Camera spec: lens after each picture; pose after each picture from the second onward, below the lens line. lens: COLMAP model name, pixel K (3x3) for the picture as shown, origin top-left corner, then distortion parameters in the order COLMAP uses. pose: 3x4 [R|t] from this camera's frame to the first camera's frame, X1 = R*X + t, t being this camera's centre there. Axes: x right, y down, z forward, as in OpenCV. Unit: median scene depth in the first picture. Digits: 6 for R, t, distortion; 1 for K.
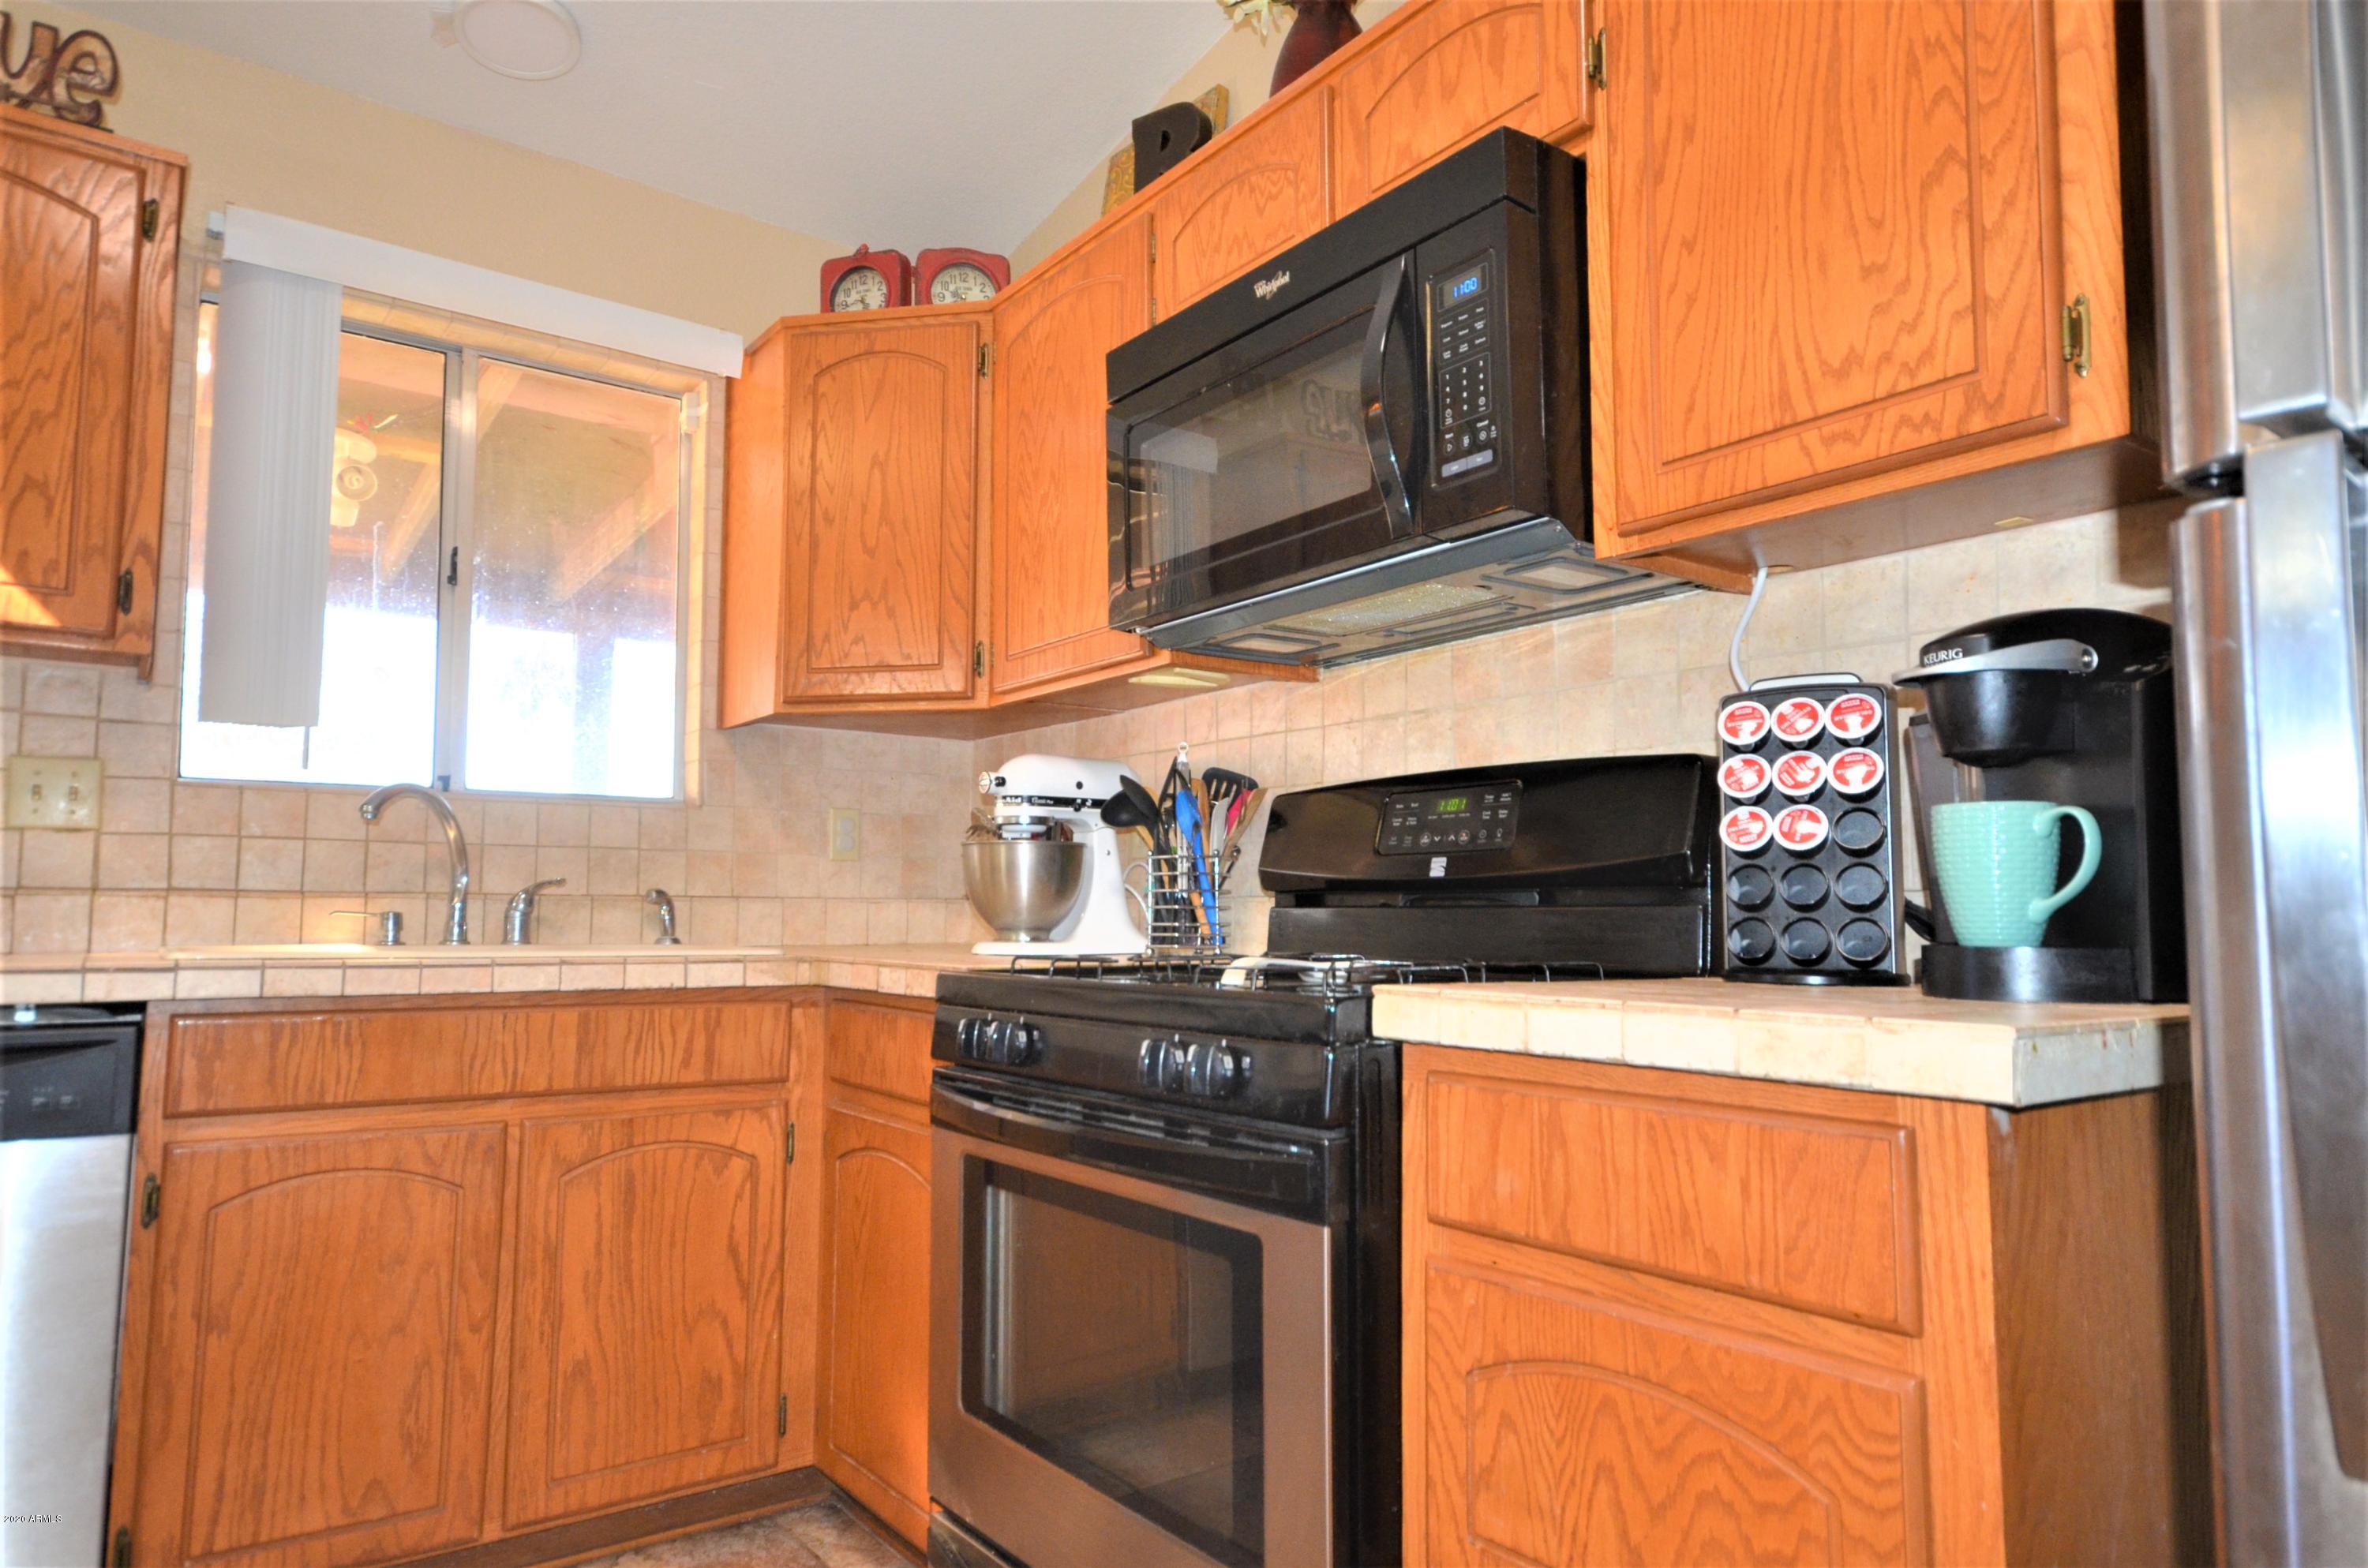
lens RADIAL K [[1361.7, 0, 1186.9], [0, 1361.7, 821.4], [0, 0, 1]] dist [0.004459, 0.007521]
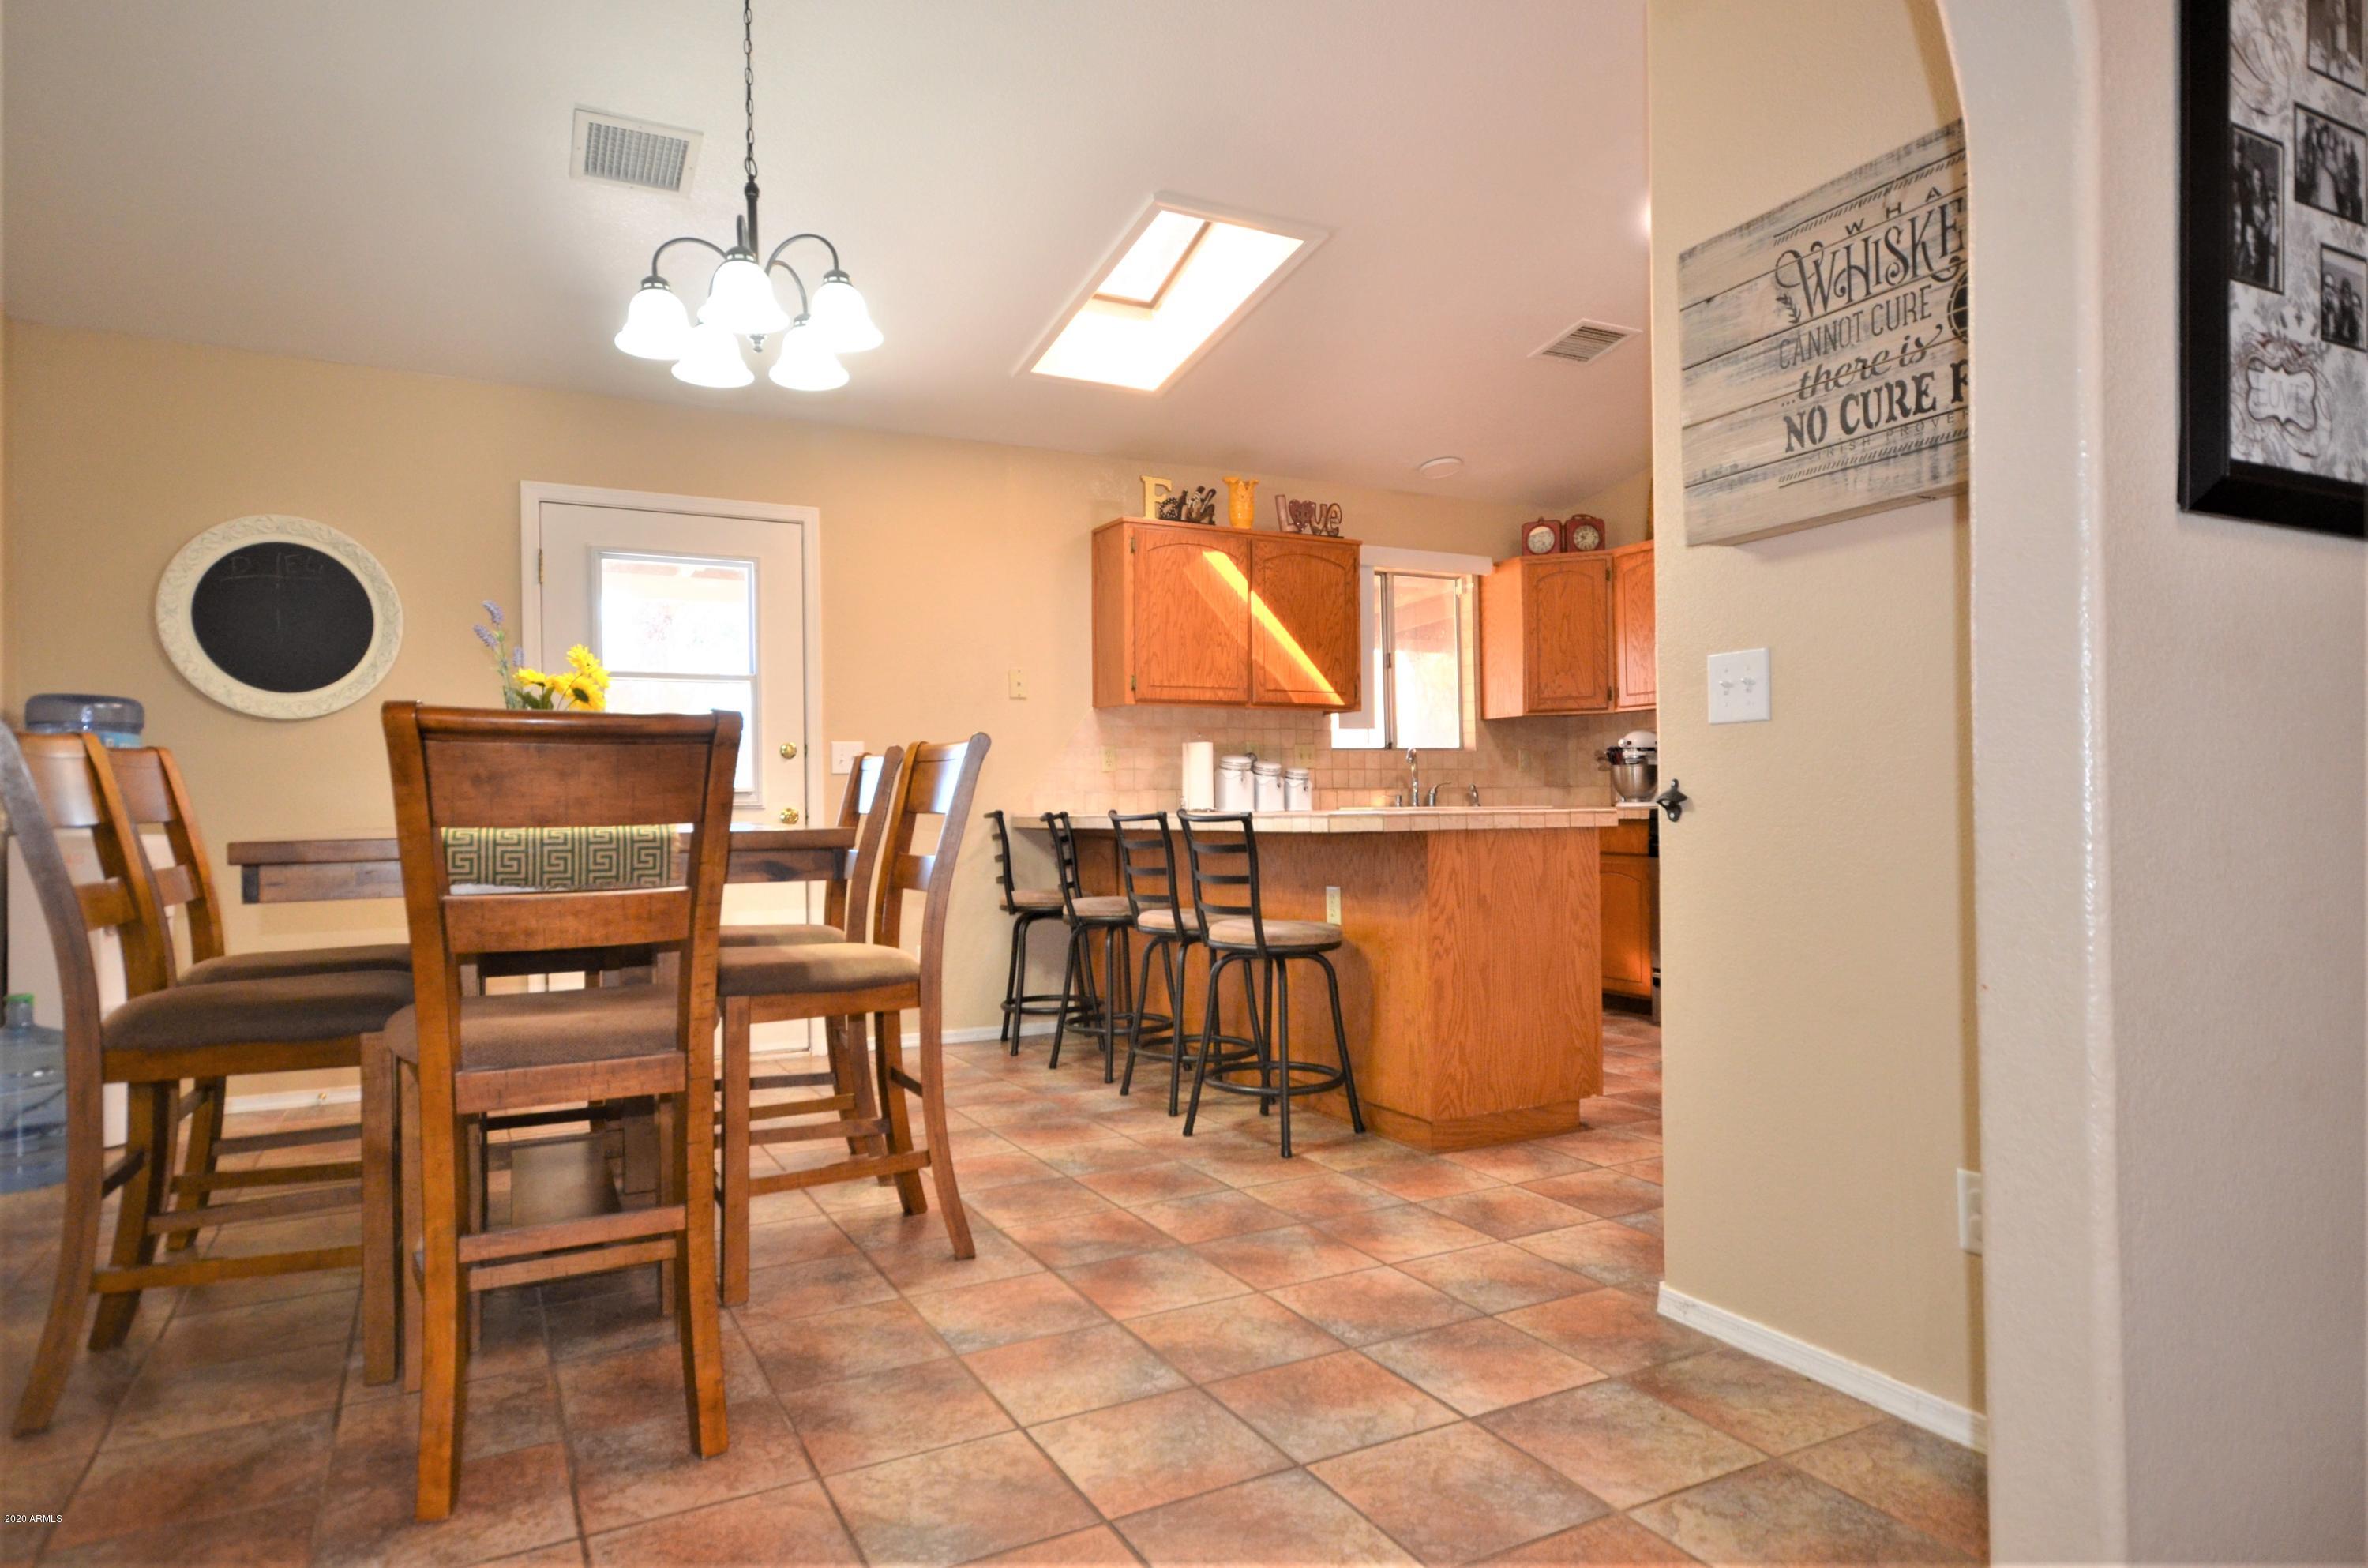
lens RADIAL K [[1361.9, 0, 1199.0], [0, 1361.9, 800.7], [0, 0, 1]] dist [0.004459, 0.007521]
pose [[0.989494, -0.013883, -0.143908, -0.794802], [0.024067, 0.997308, 0.069269, -0.164877], [0.142559, -0.072005, 0.987164, -2.397678]]
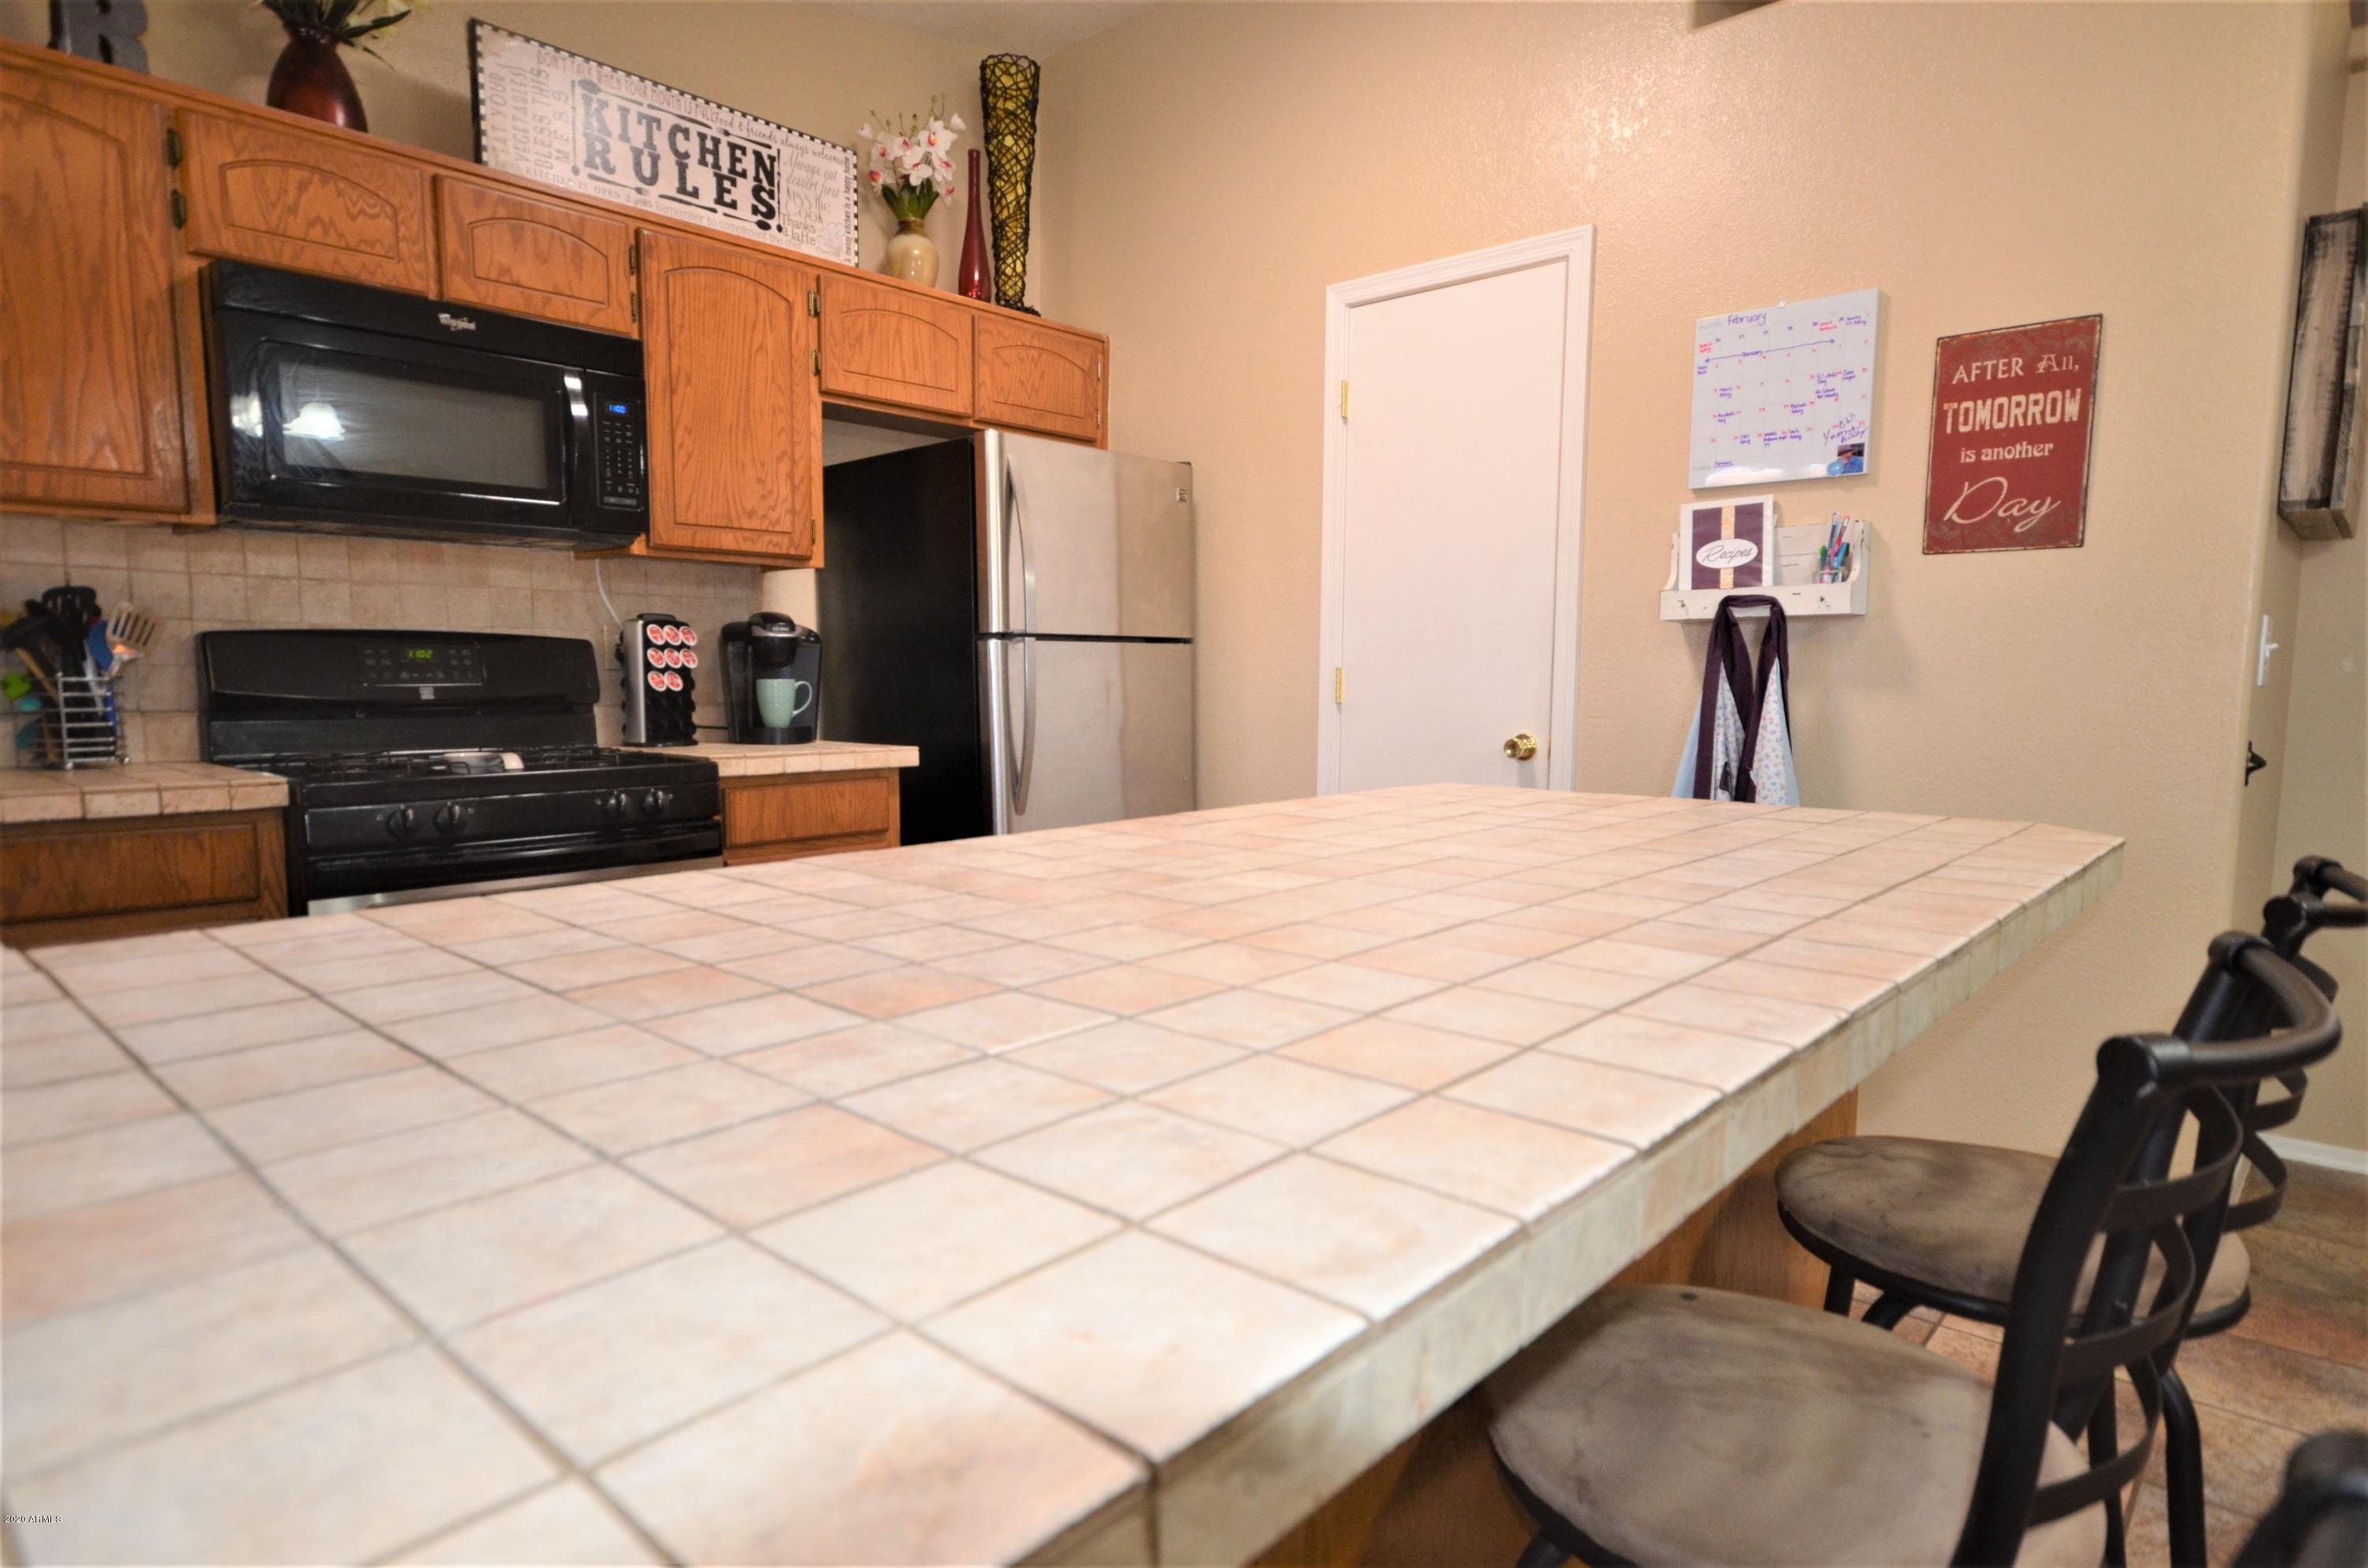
lens RADIAL K [[1361.7, 0, 1185.5], [0, 1361.7, 796.1], [0, 0, 1]] dist [0.004459, 0.007521]
pose [[-0.194728, -0.111024, 0.974554, -1.680532], [-0.076798, 0.992249, 0.097695, -0.077748], [-0.977846, -0.055820, -0.201745, 0.483440]]
